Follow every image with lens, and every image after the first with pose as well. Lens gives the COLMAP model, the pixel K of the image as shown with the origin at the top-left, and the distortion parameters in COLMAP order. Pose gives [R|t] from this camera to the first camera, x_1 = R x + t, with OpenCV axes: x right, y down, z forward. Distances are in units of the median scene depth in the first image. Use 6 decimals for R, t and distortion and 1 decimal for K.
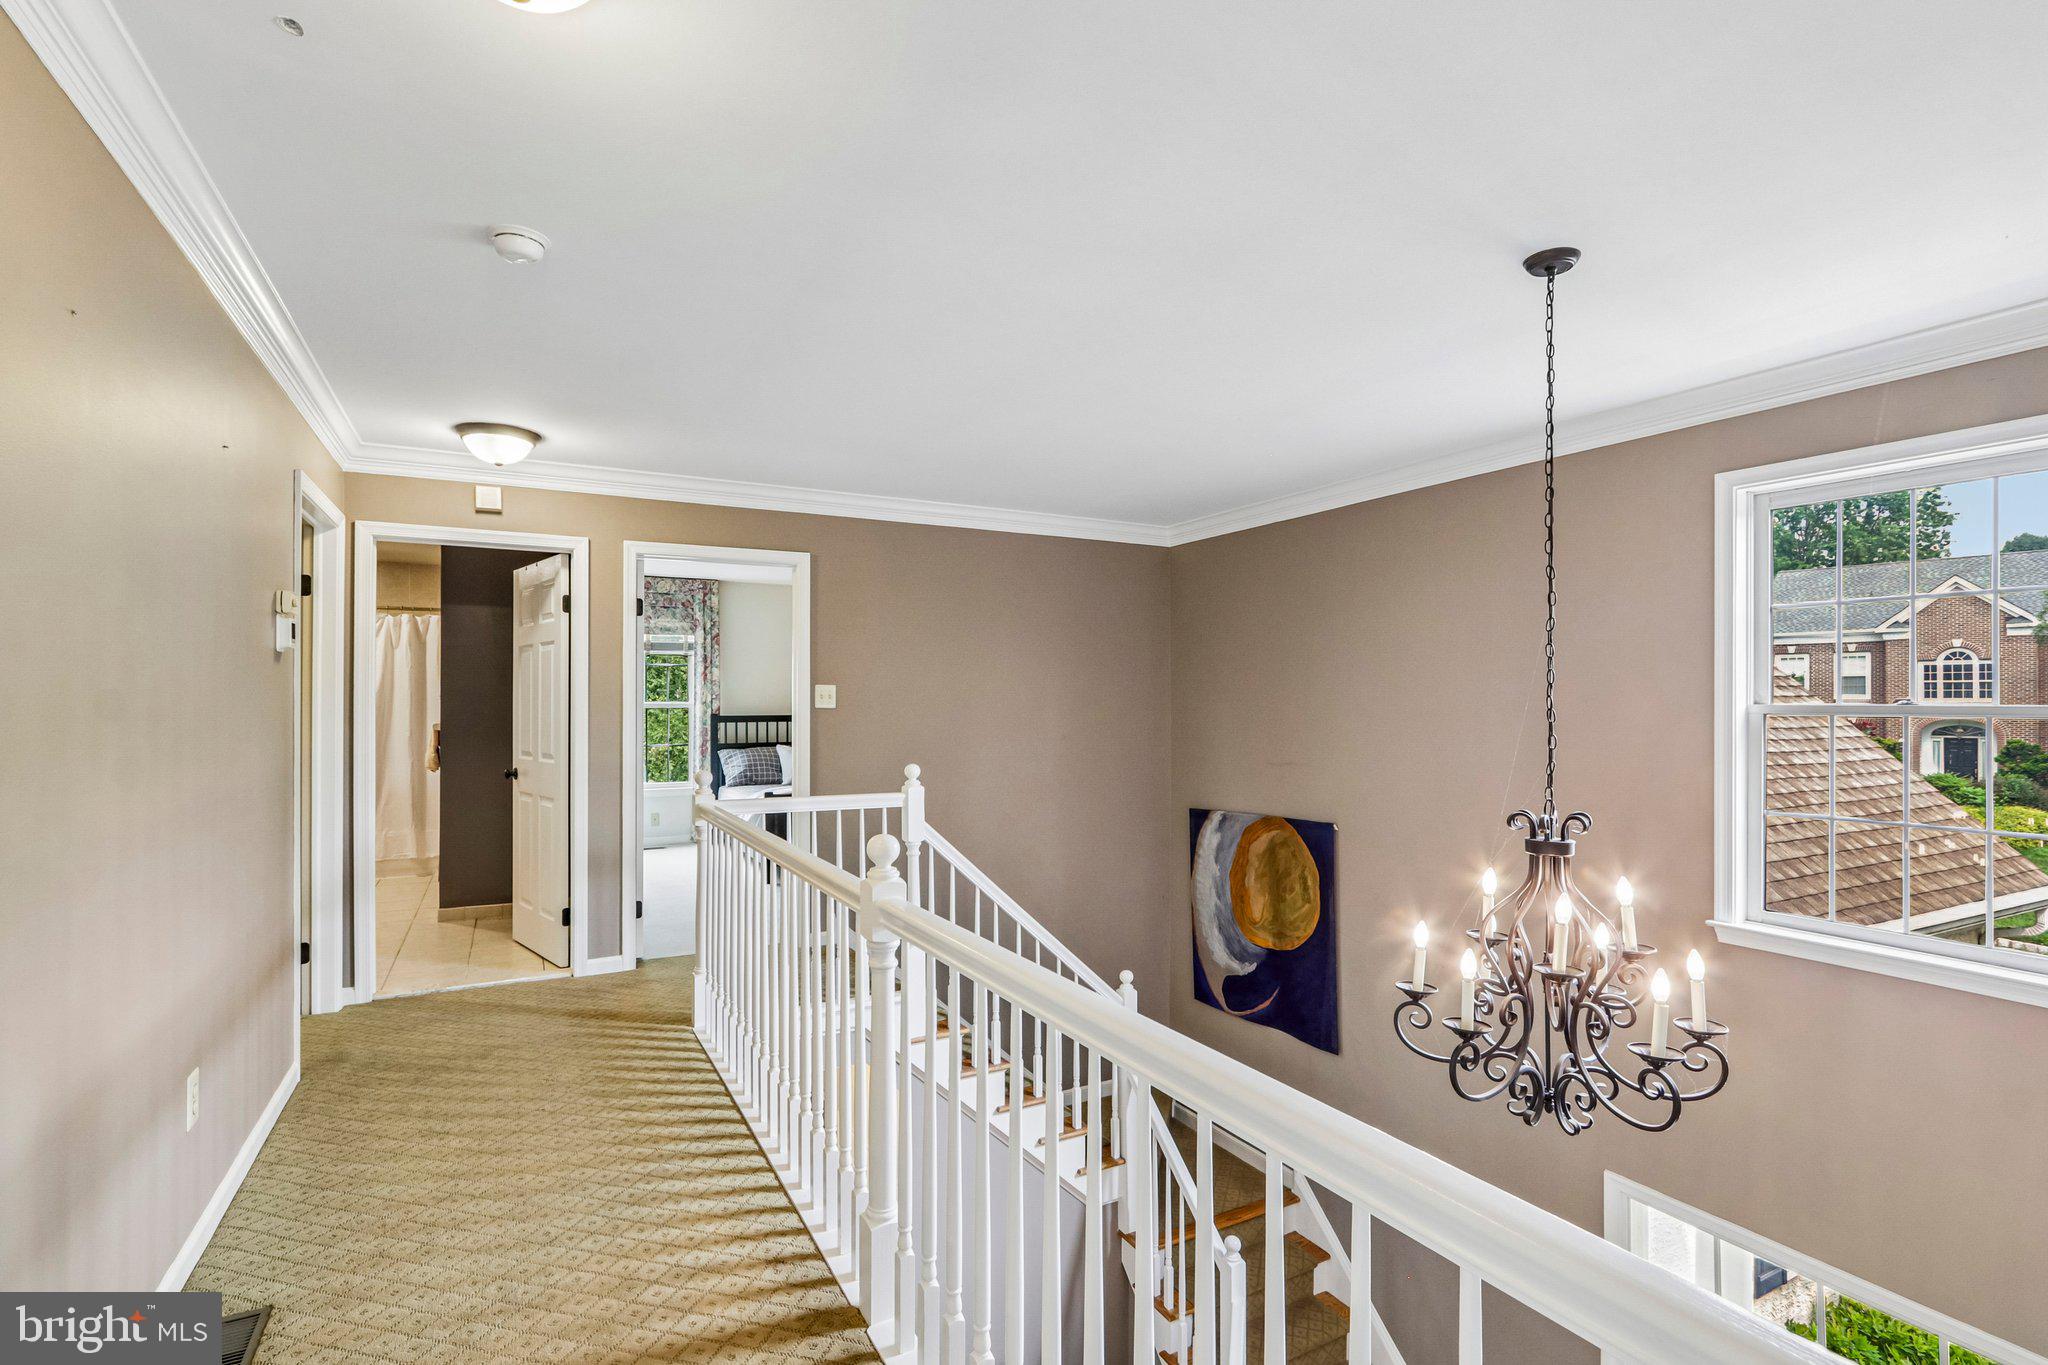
lens RADIAL K [[956.1, 0, 981.4], [0, 956.1, 696.0], [0, 0, 1]] dist [-0.000482, -0.000208]
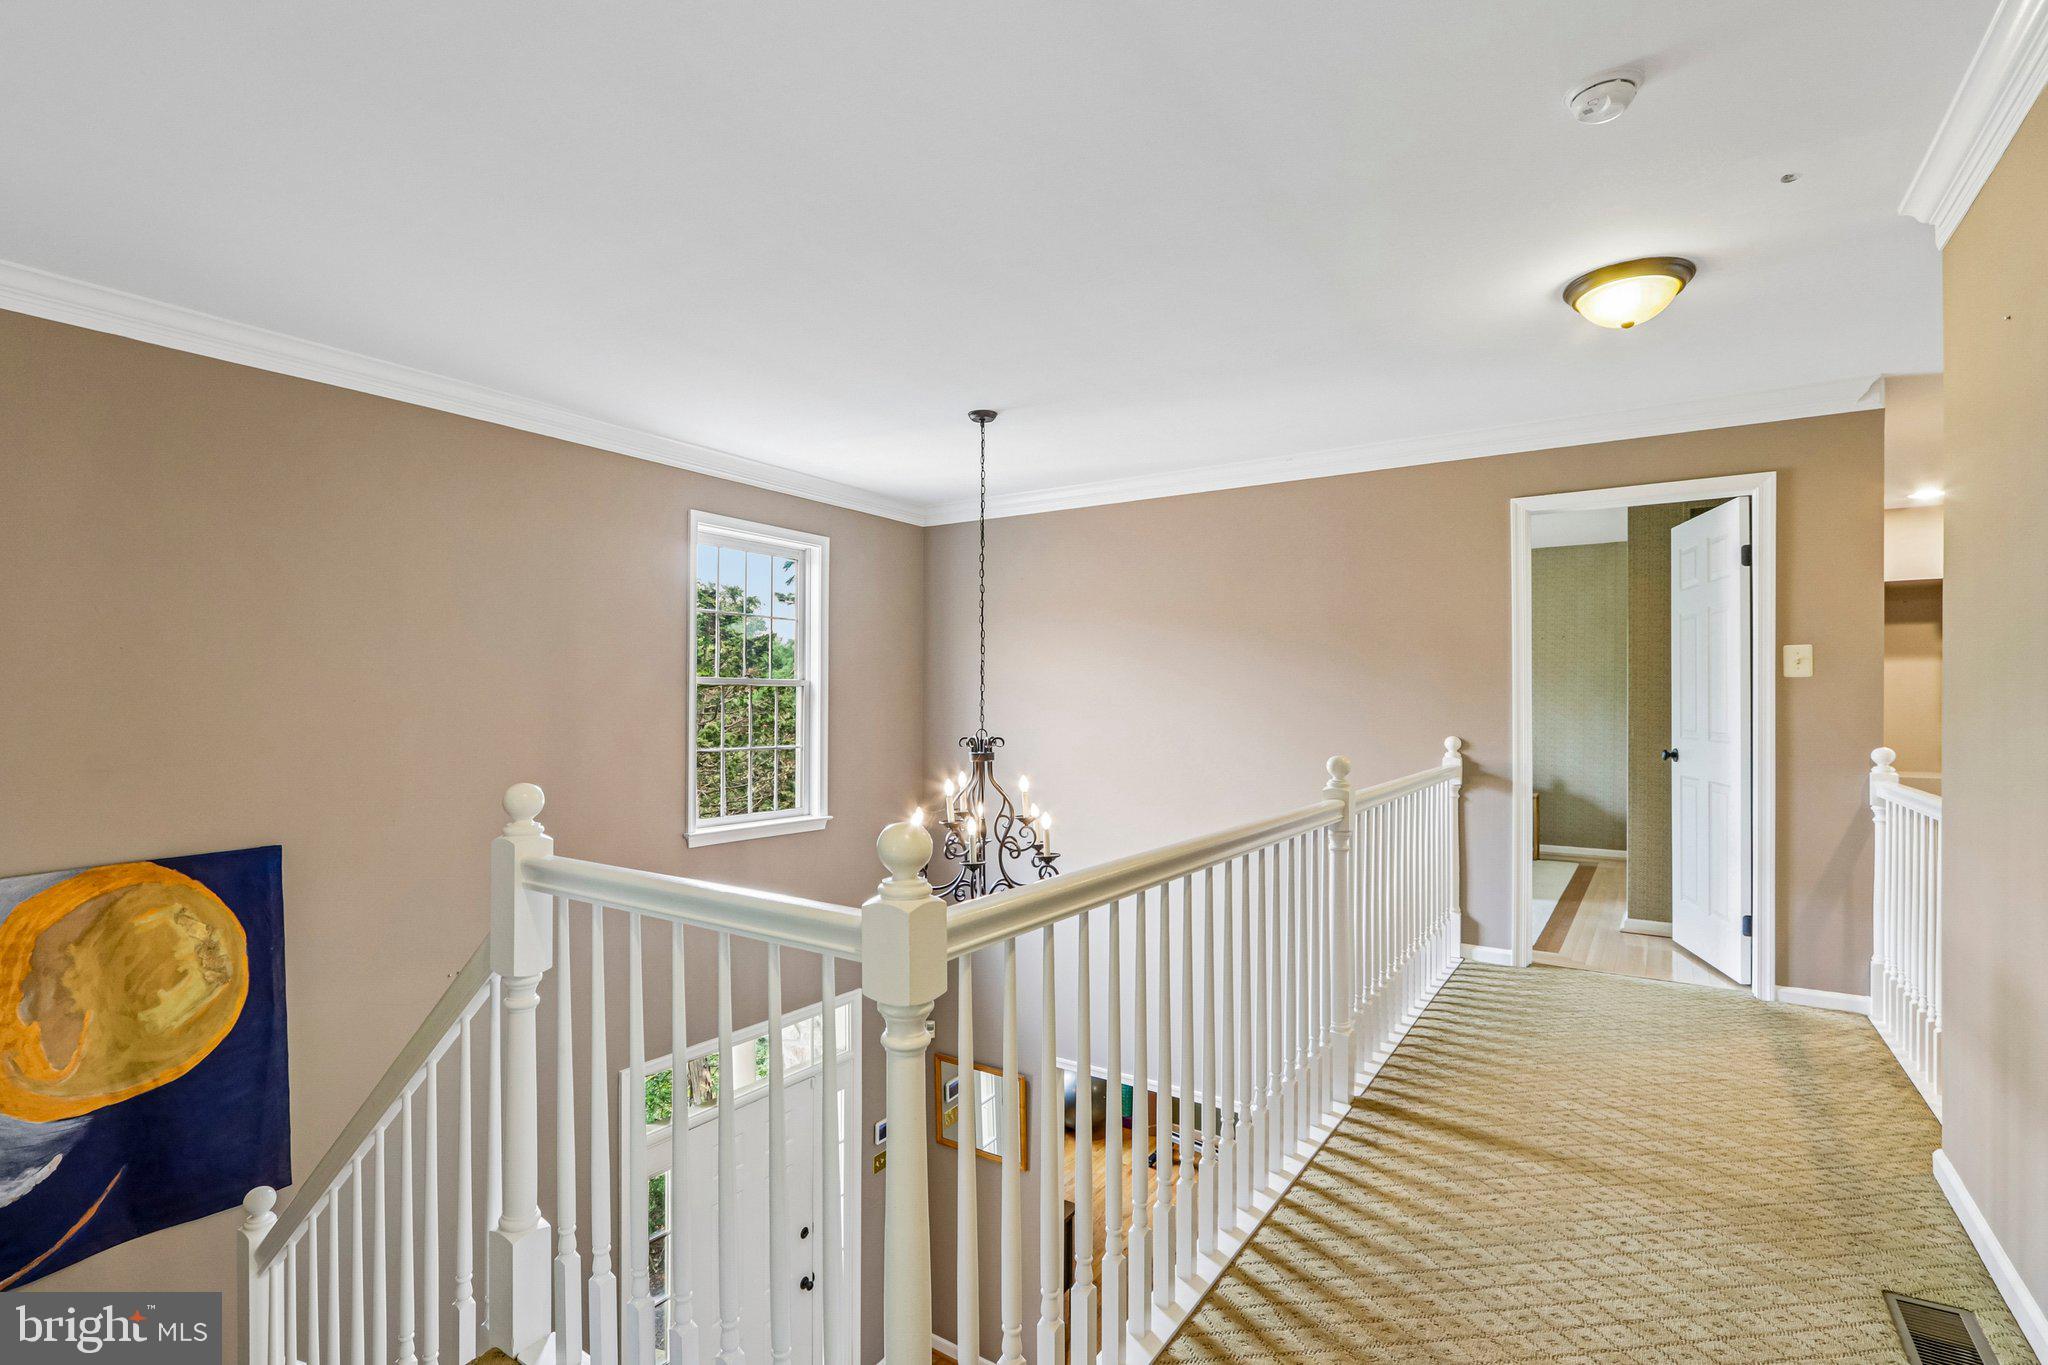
lens RADIAL K [[956.1, 0, 981.4], [0, 956.1, 696.0], [0, 0, 1]] dist [-0.000482, -0.000208]
pose [[-0.465543, -0.004965, 0.885011, -0.448377], [-0.005377, 0.999982, 0.002782, 0.023548], [-0.885009, -0.003464, -0.465561, 0.863050]]
